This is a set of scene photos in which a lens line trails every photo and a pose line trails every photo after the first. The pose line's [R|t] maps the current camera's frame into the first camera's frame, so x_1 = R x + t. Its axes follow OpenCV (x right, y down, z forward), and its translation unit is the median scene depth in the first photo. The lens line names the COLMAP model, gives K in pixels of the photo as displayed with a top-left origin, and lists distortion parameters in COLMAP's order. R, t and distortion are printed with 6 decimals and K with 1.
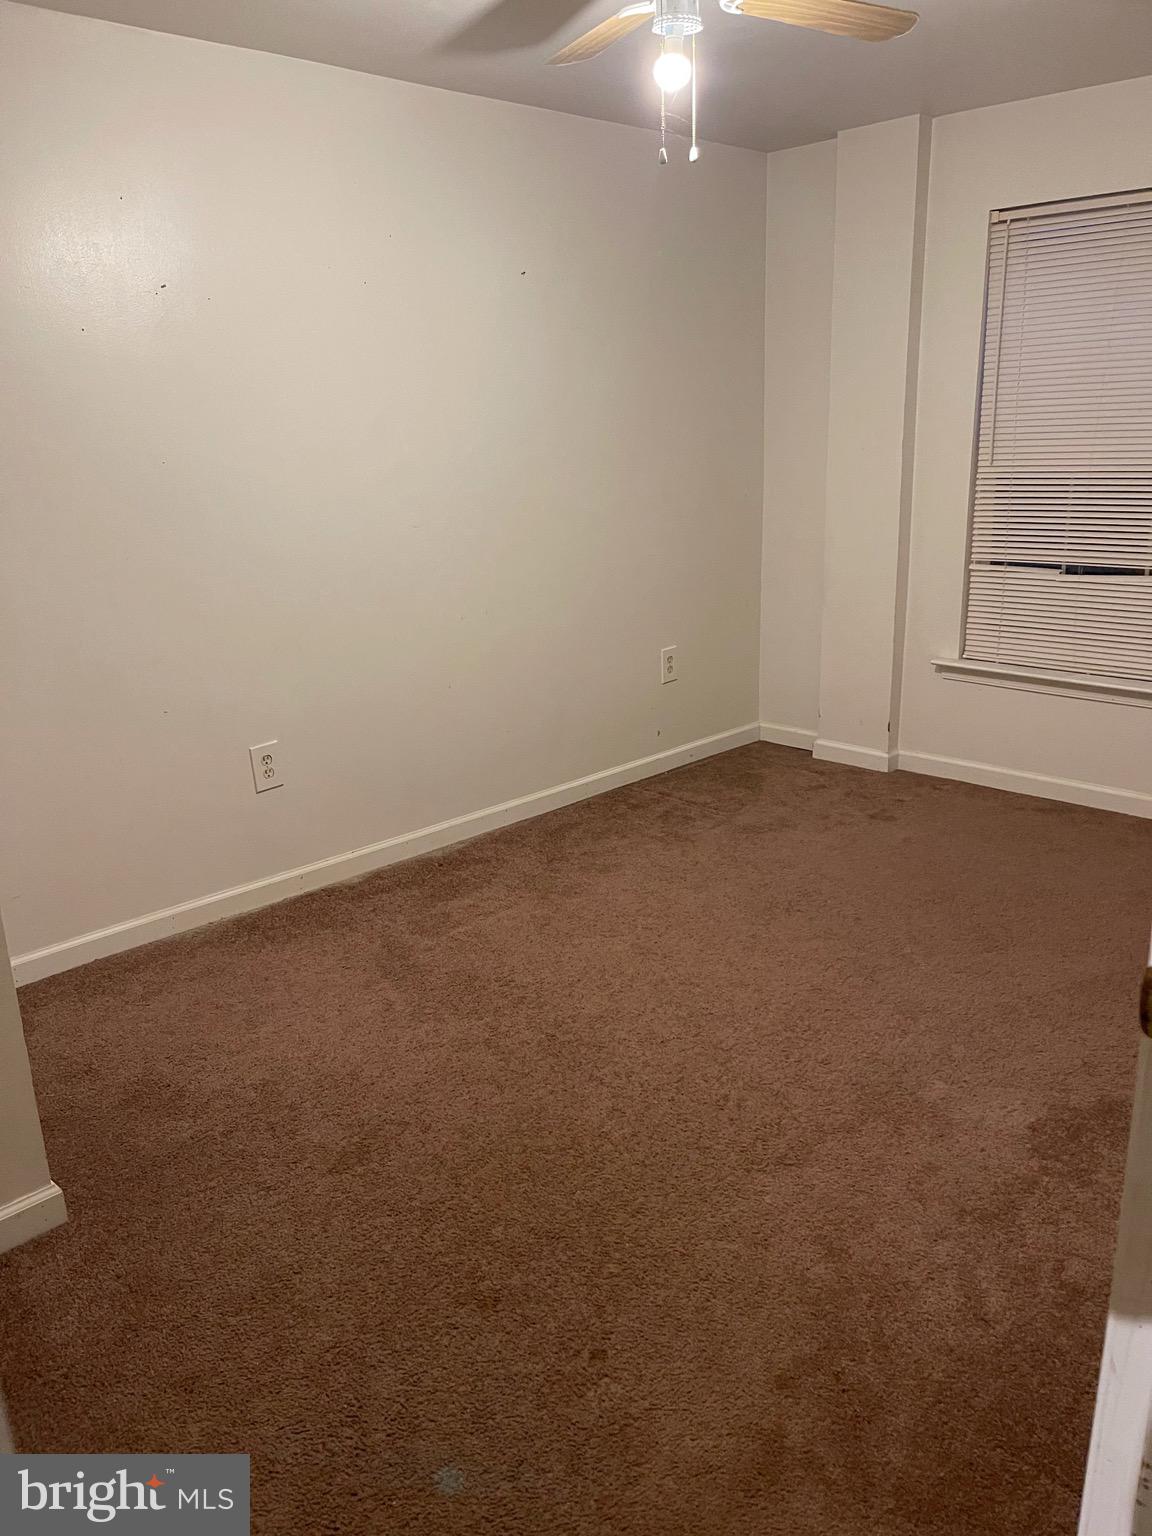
lens RADIAL K [[1155.0, 0, 578.2], [0, 1155.0, 774.5], [0, 0, 1]] dist [0.063218, -0.090034]
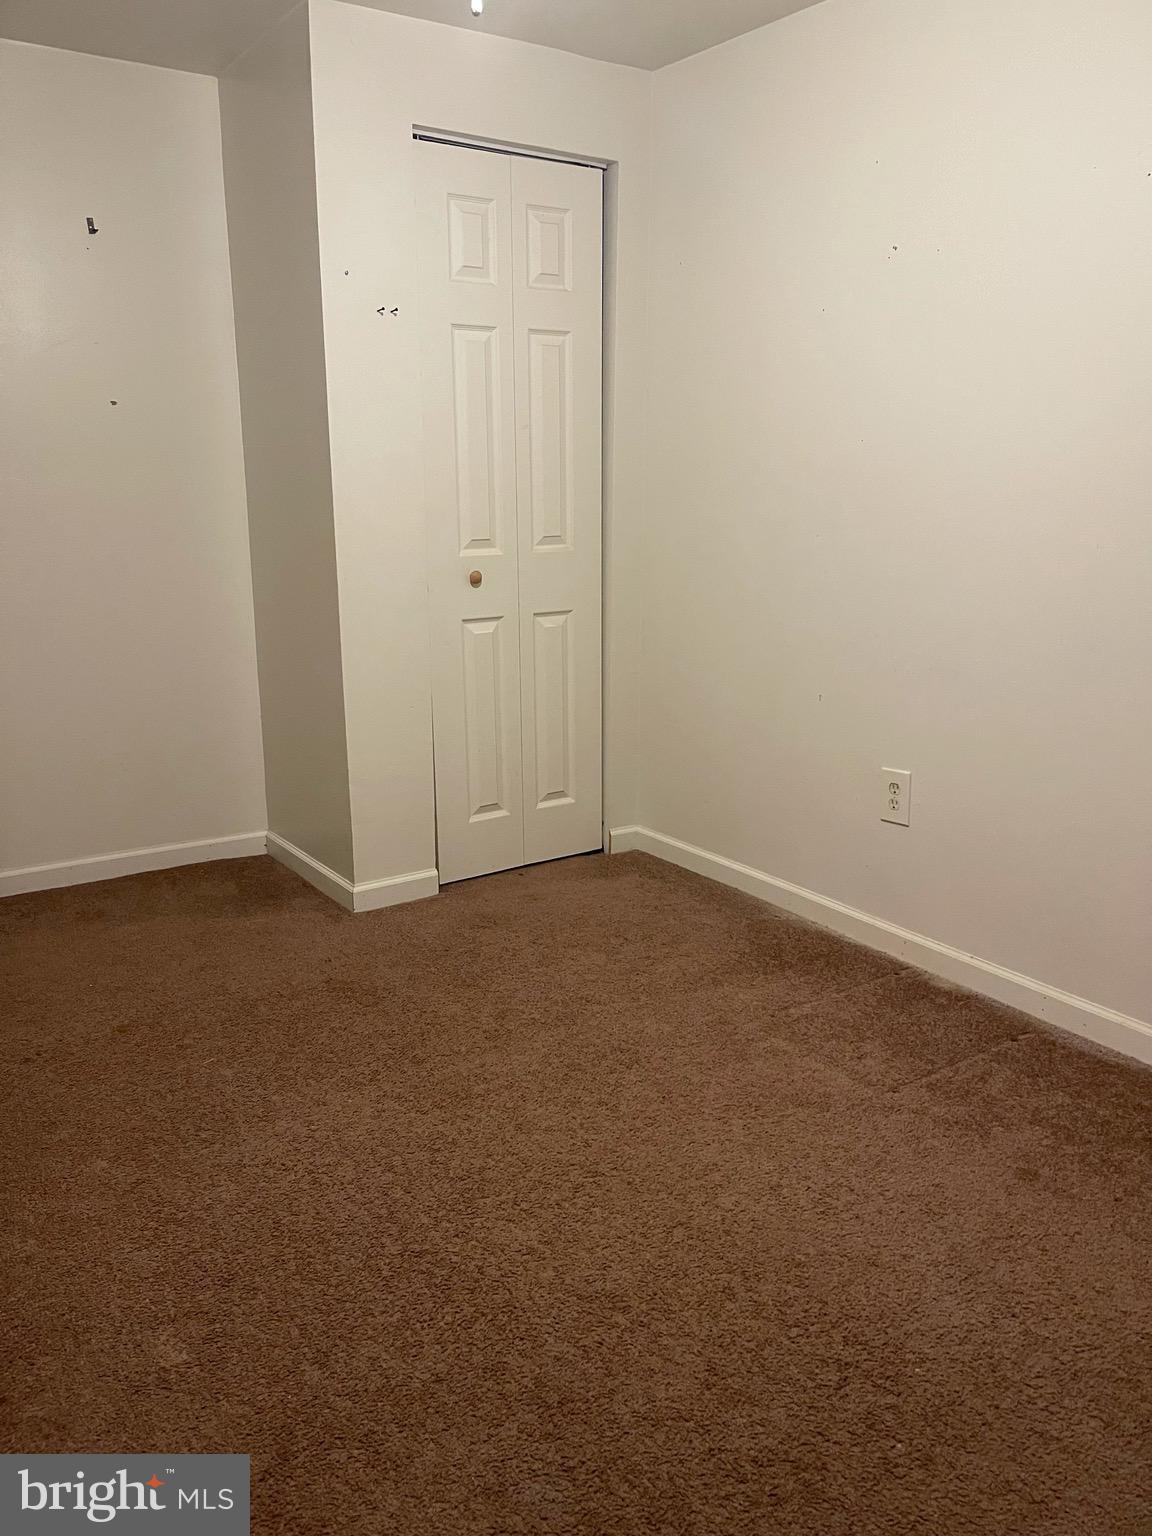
lens RADIAL K [[1155.0, 0, 578.2], [0, 1155.0, 774.5], [0, 0, 1]] dist [0.063218, -0.090034]
pose [[-0.174299, 0.272078, -0.946358, 0.460333], [-0.285386, 0.905863, 0.312998, -0.176374], [0.942430, 0.324632, -0.080243, 0.659532]]
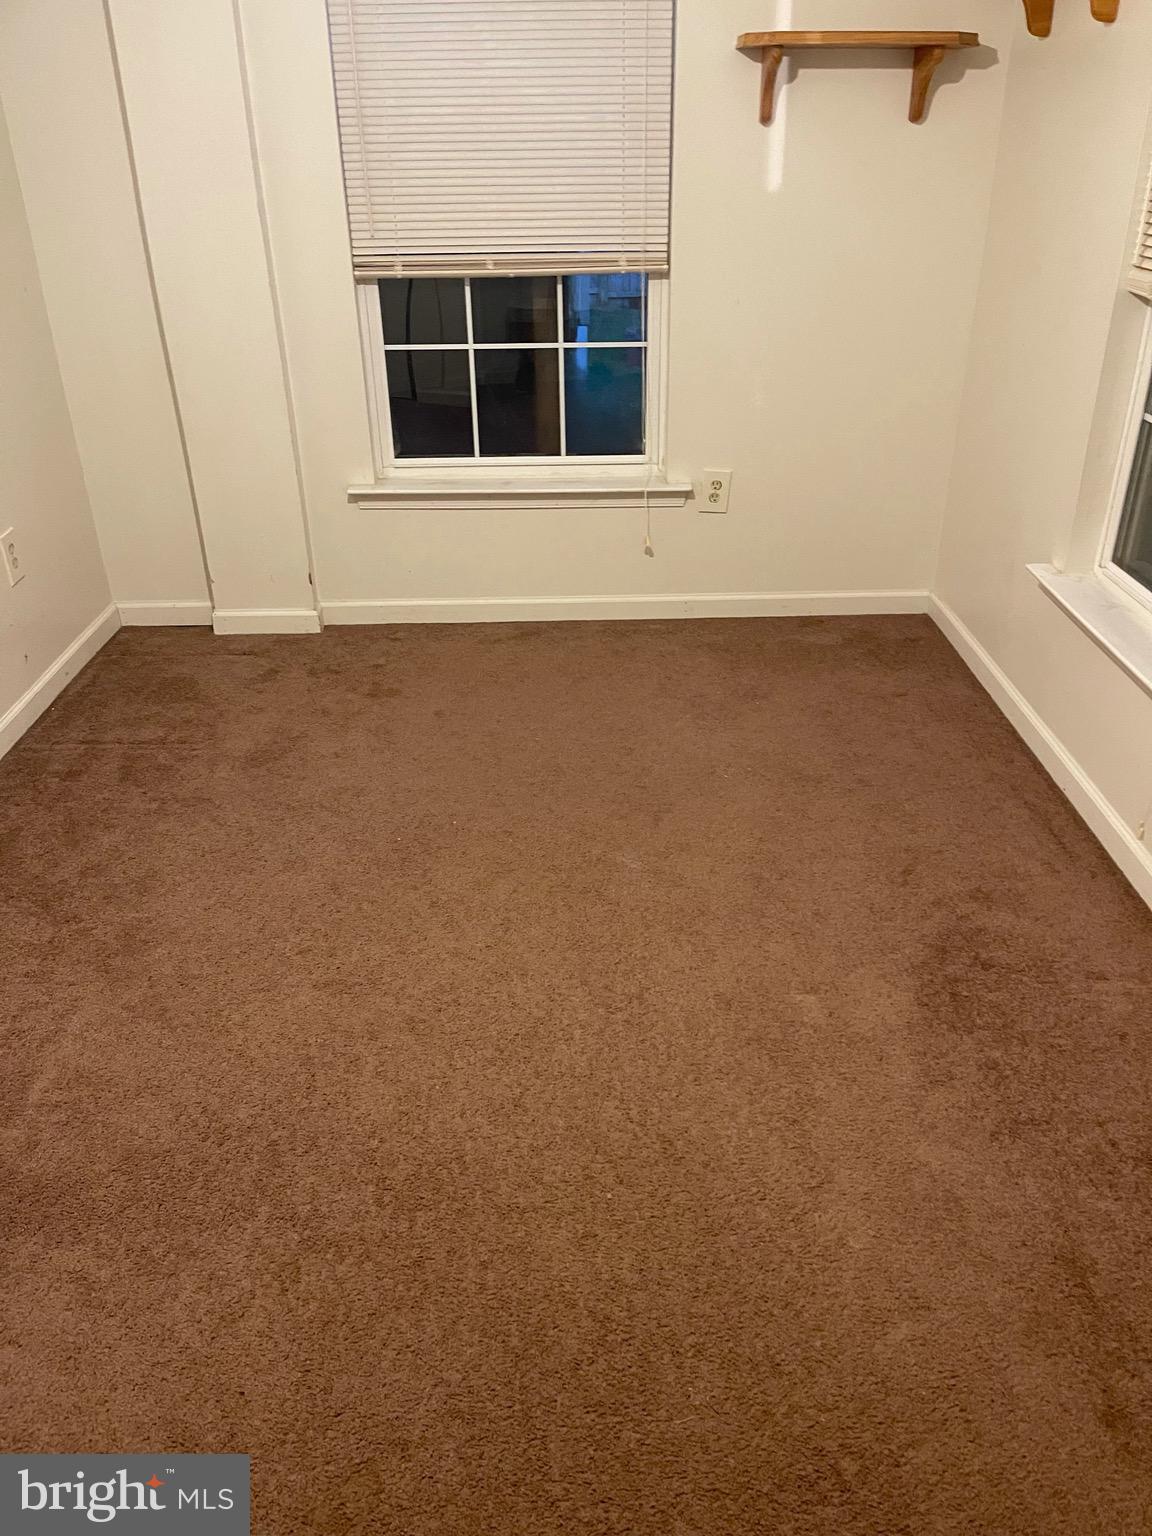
lens RADIAL K [[1155.0, 0, 578.2], [0, 1155.0, 774.5], [0, 0, 1]] dist [0.063218, -0.090034]
pose [[0.687106, -0.328537, 0.648035, -0.191211], [0.196462, 0.942712, 0.269623, -0.099153], [-0.699491, -0.057945, 0.712288, 0.280428]]
